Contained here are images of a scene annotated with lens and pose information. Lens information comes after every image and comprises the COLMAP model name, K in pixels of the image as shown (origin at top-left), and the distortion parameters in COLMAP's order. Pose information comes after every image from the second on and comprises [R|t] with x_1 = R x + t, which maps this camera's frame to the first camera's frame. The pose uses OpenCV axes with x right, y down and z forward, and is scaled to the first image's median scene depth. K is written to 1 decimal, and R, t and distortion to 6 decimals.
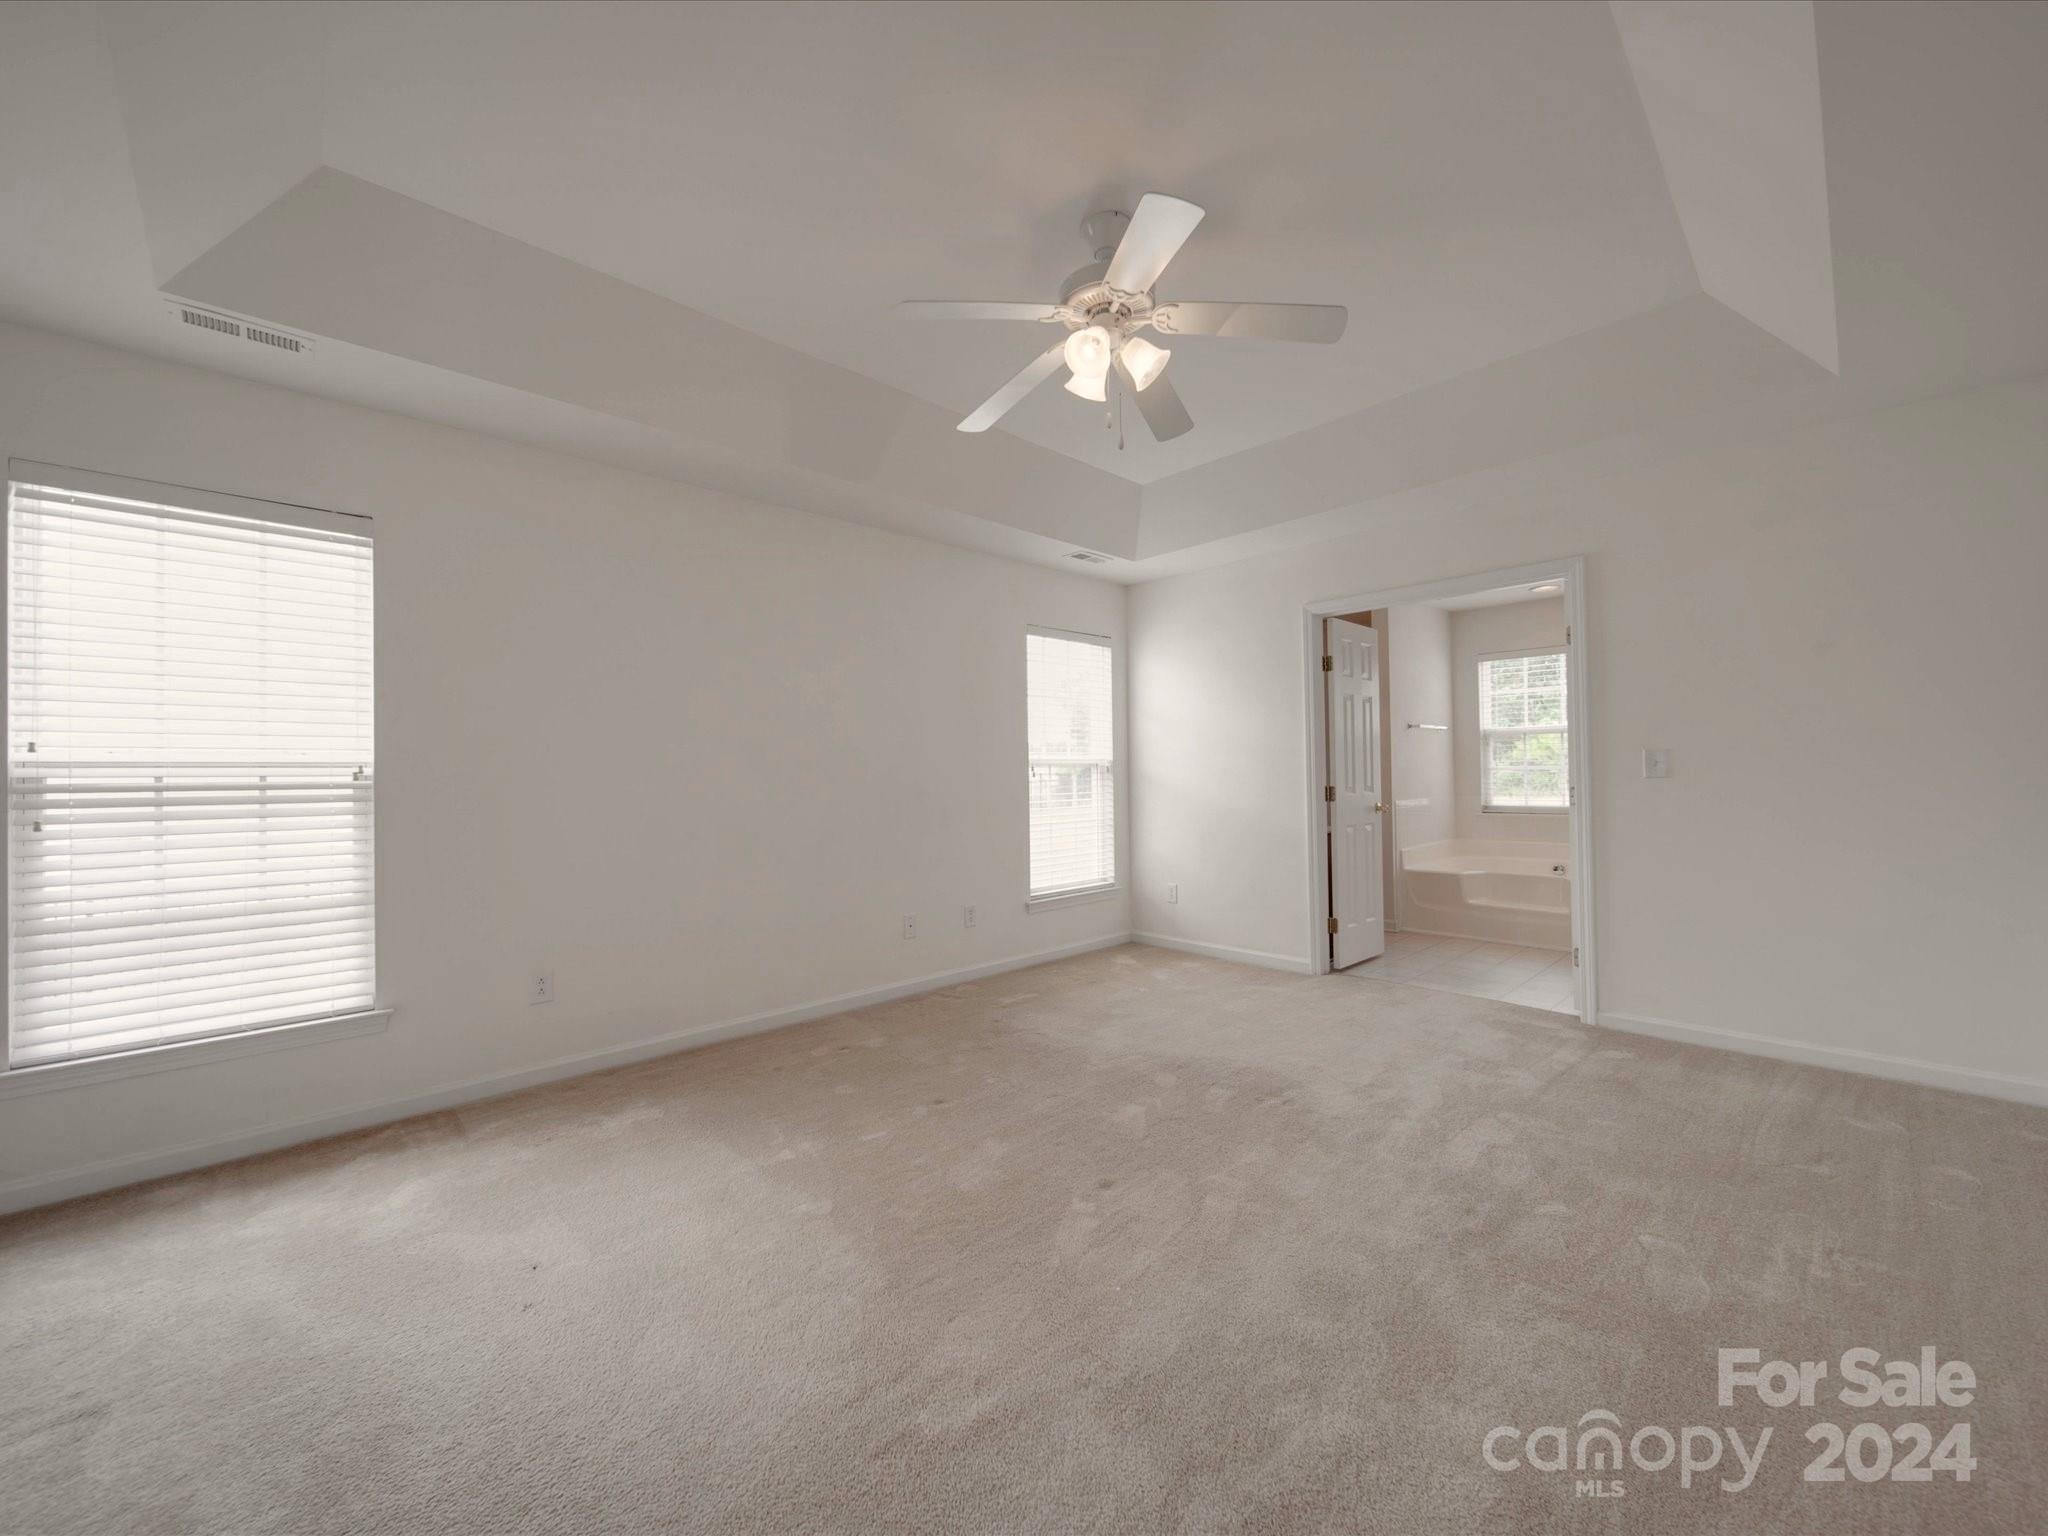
lens RADIAL K [[793.2, 0, 1024.0], [0, 793.2, 768.0], [0, 0, 1]] dist [-0.000279, 0.000010]
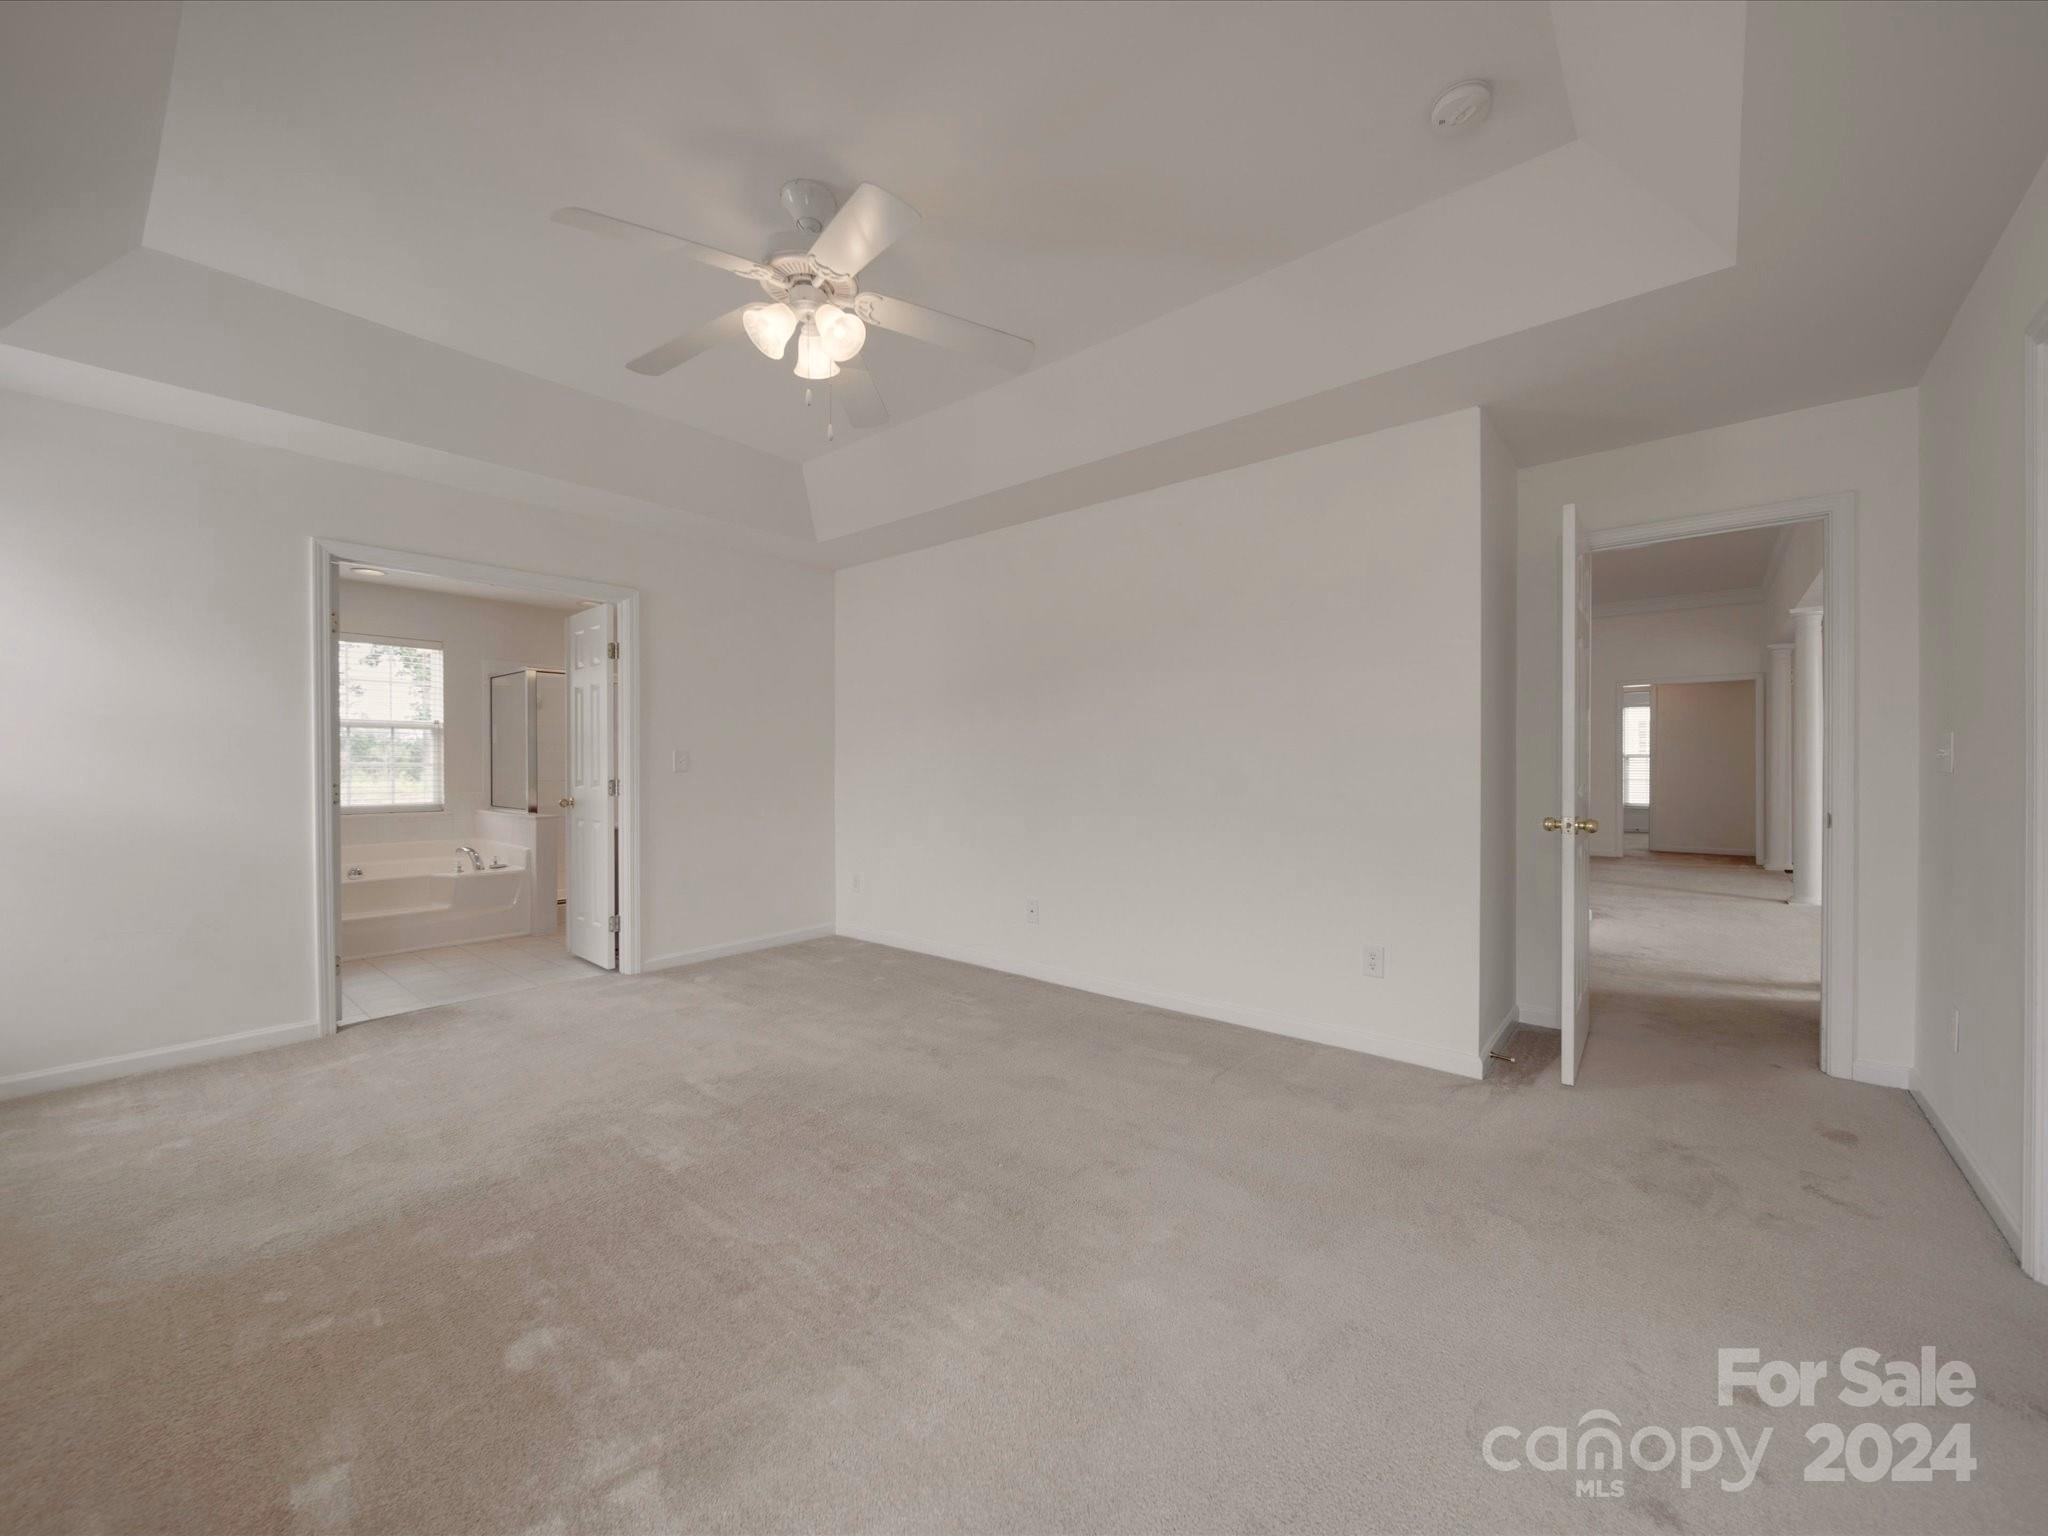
lens RADIAL K [[793.2, 0, 1024.0], [0, 793.2, 768.0], [0, 0, 1]] dist [-0.000279, 0.000010]
pose [[-0.119727, 0.012477, 0.992728, -0.756838], [-0.007315, 0.999883, -0.013449, 0.022823], [-0.992780, -0.008872, -0.119621, 0.729495]]
